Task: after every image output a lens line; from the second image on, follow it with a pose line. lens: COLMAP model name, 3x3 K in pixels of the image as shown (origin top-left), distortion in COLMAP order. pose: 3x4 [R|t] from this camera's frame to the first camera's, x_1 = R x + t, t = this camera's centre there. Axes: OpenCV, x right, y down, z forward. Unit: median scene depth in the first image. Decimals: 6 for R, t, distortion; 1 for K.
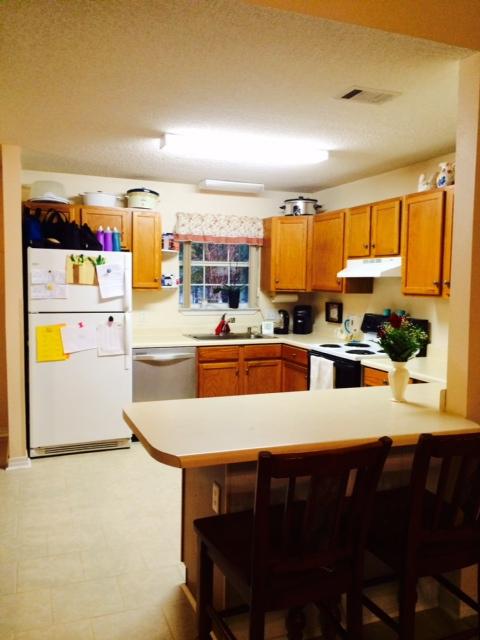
lens RADIAL K [[559.8, 0, 241.1], [0, 559.8, 318.9], [0, 0, 1]] dist [0.065301, -0.000315]
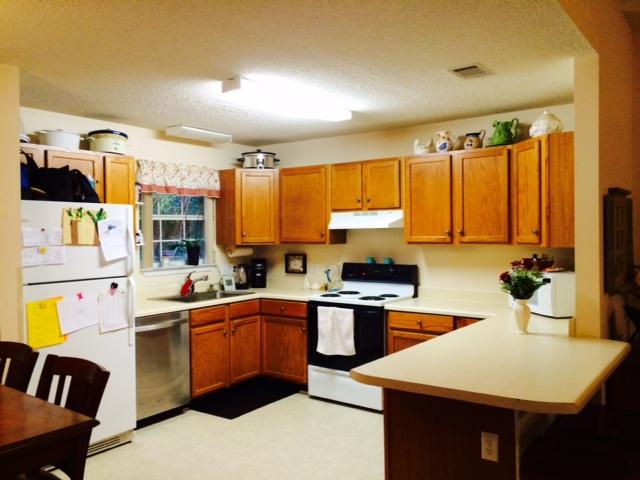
lens RADIAL K [[559.8, 0, 321.4], [0, 559.8, 238.8], [0, 0, 1]] dist [0.065301, -0.000315]
pose [[0.841625, -0.030456, 0.539202, -0.409293], [0.060714, 0.997415, -0.038429, -0.017743], [-0.536638, 0.065080, 0.841299, 0.133573]]
